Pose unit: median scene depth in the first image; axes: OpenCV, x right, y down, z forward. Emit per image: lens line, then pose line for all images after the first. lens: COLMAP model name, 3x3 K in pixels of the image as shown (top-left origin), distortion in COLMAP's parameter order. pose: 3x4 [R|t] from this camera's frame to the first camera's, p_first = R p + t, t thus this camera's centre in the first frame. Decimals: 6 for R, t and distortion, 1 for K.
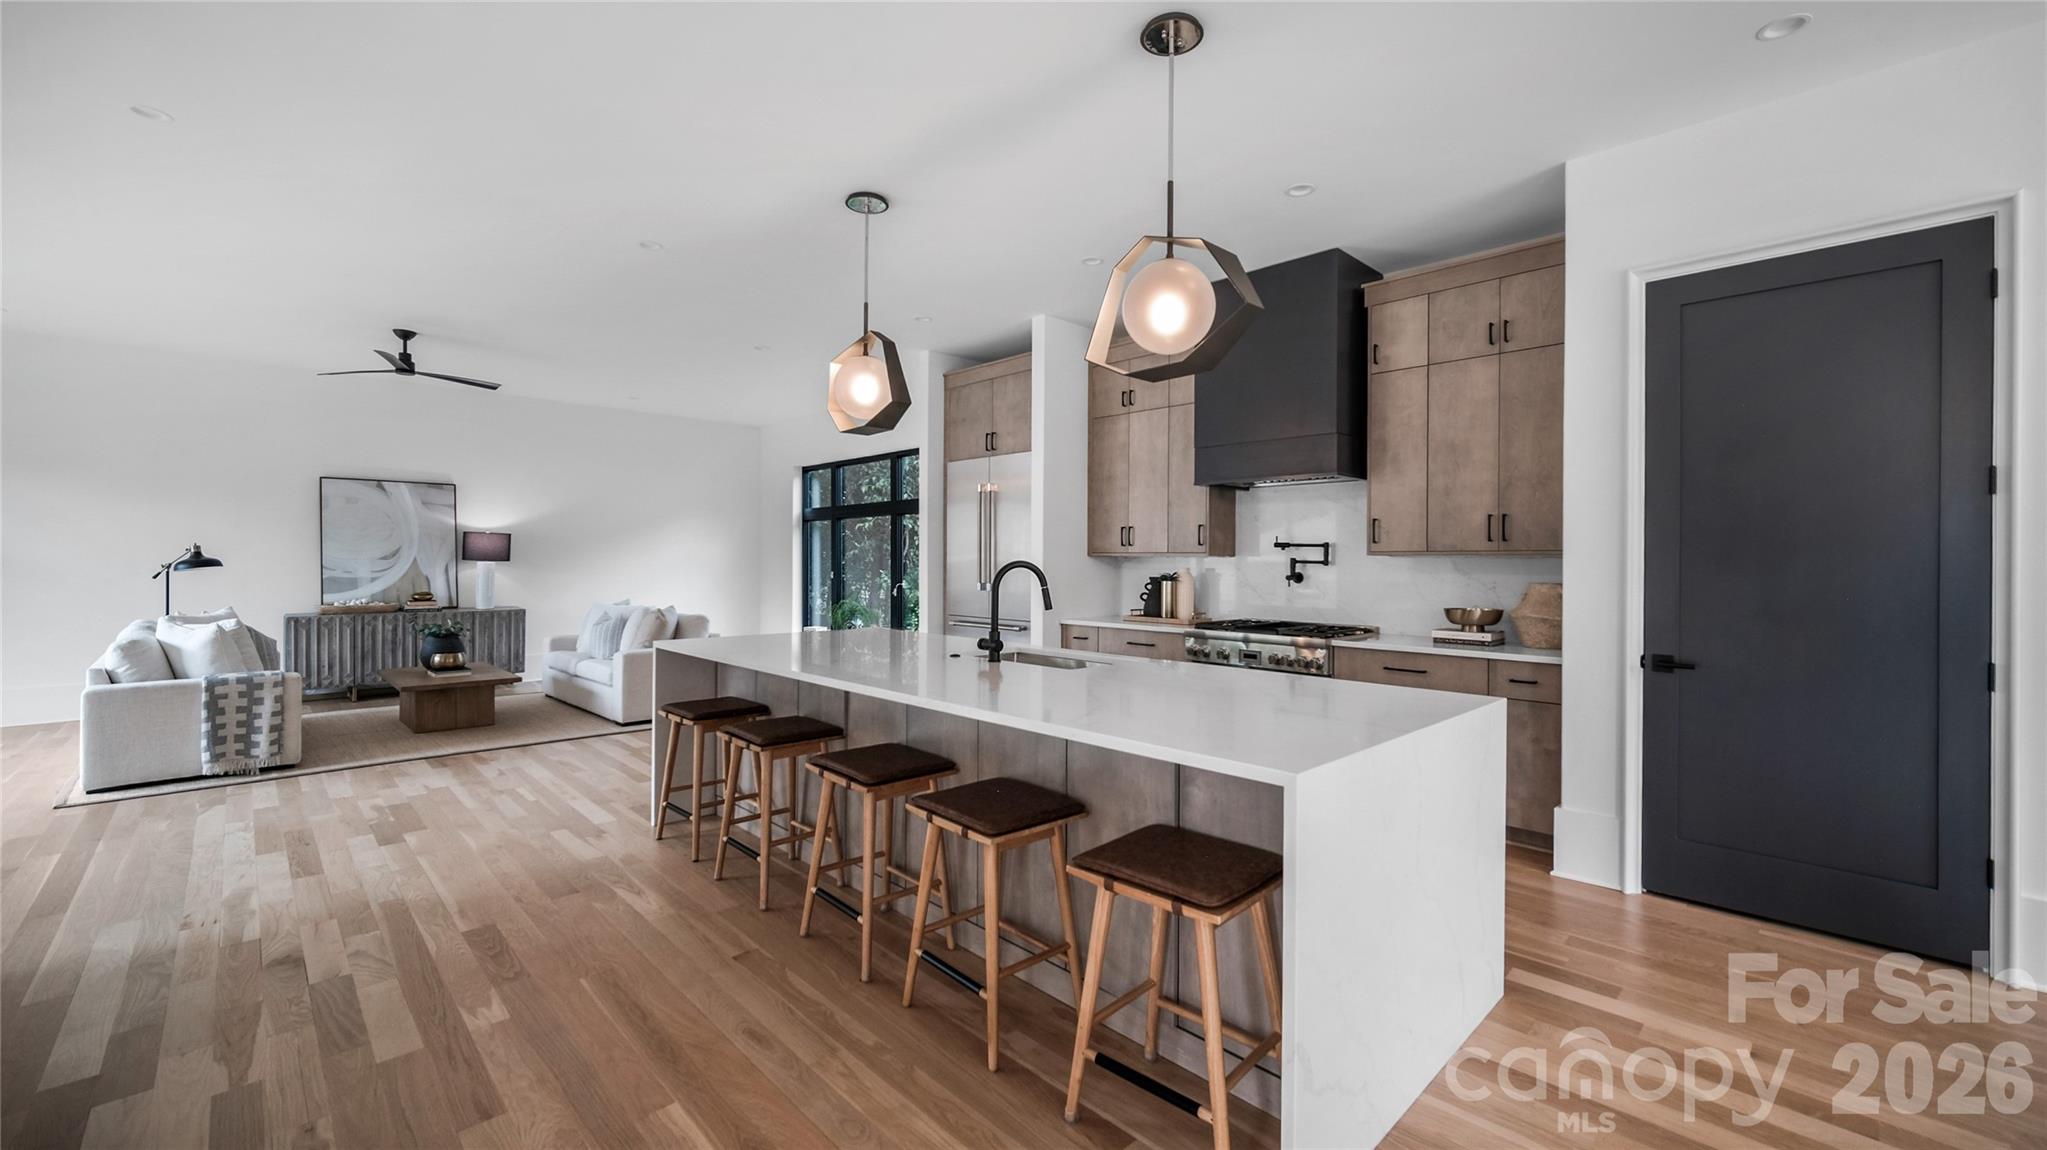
lens RADIAL K [[818.2, 0, 1029.7], [0, 818.2, 568.2], [0, 0, 1]] dist [-0.000779, -0.000084]
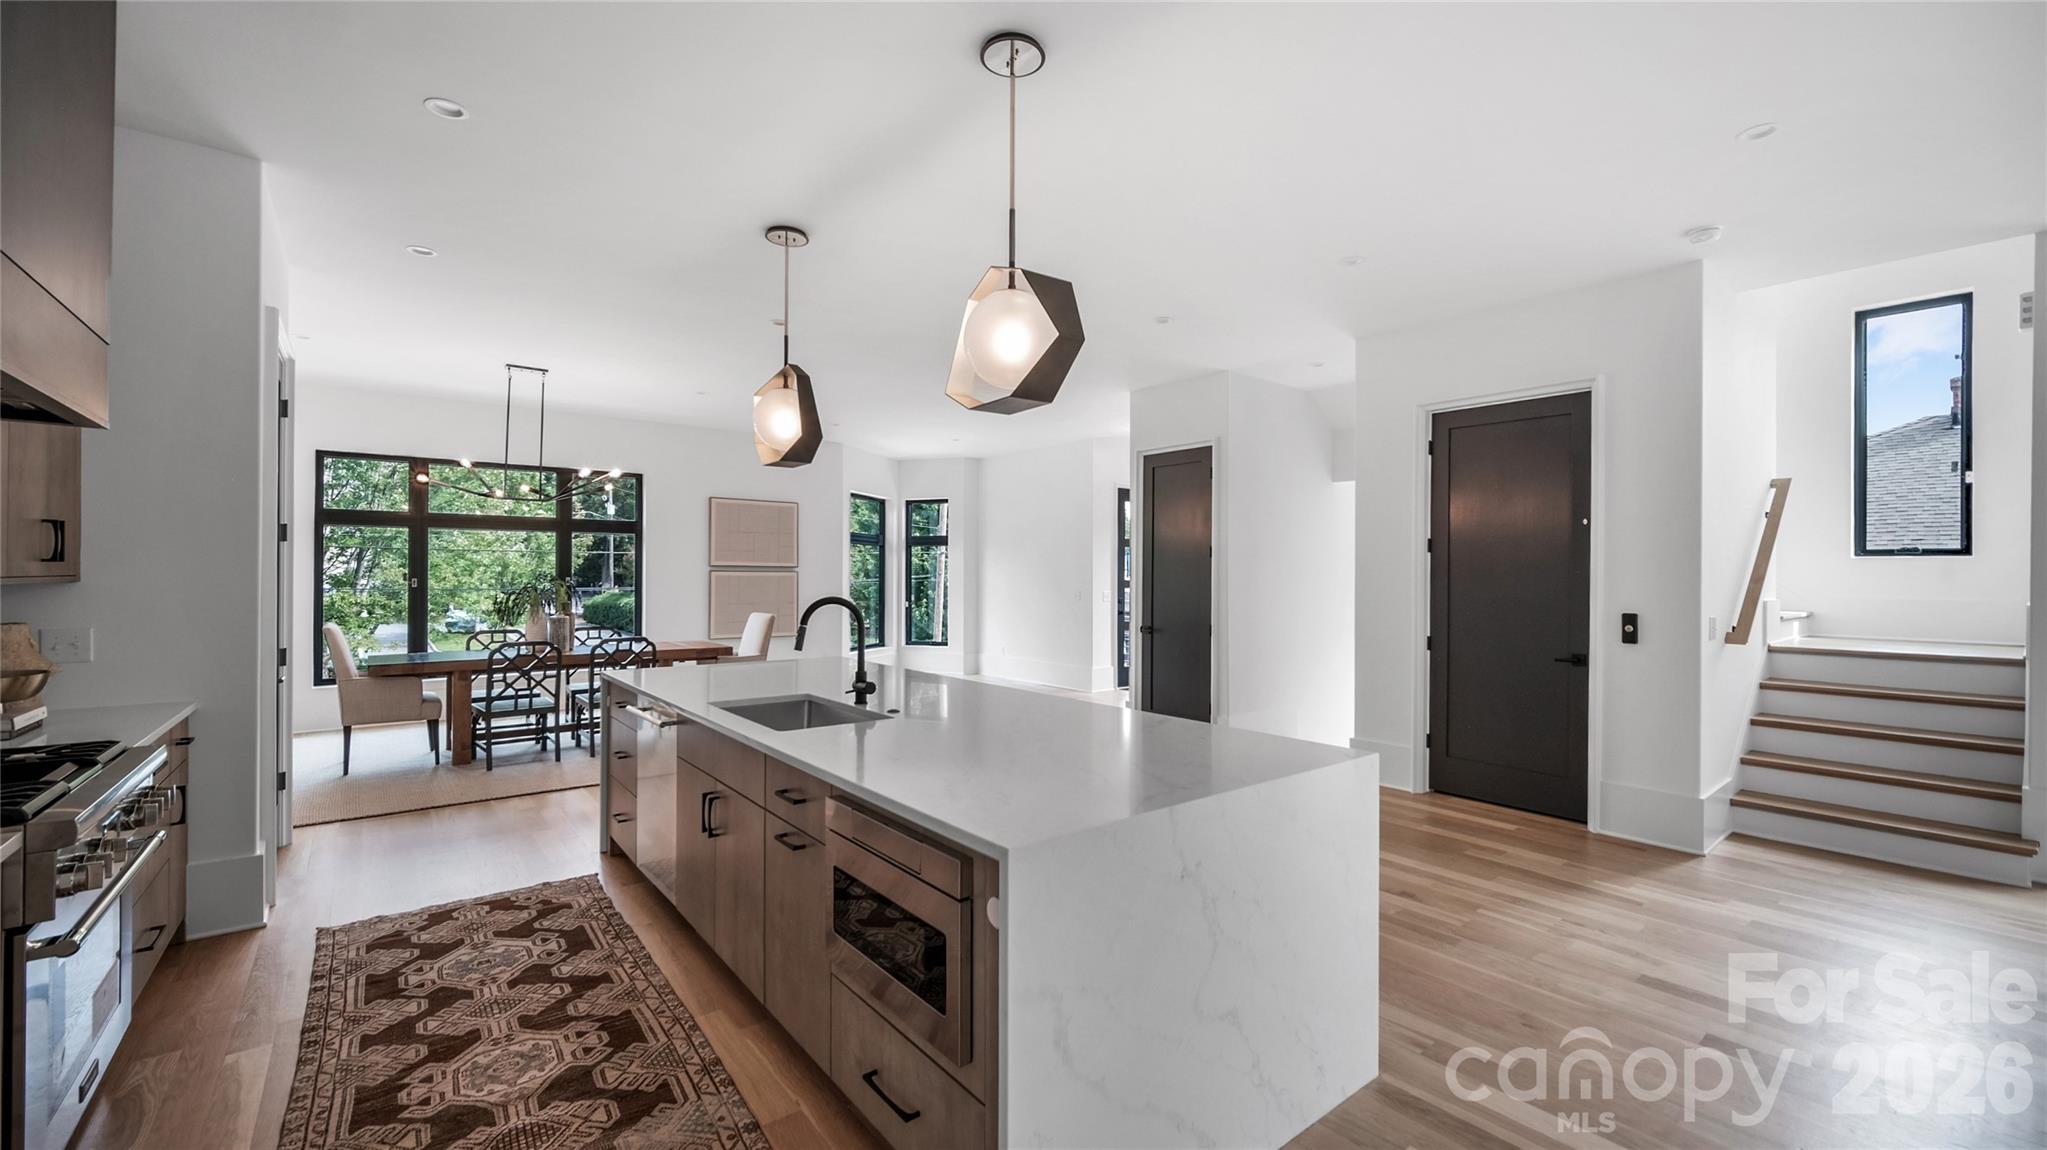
lens RADIAL K [[818.2, 0, 1029.7], [0, 818.2, 568.2], [0, 0, 1]] dist [-0.000779, -0.000084]
pose [[-0.995583, -0.012584, 0.093034, -0.202162], [-0.012662, 0.999920, -0.000244, -0.027872], [-0.093024, -0.001421, -0.995663, 1.204761]]
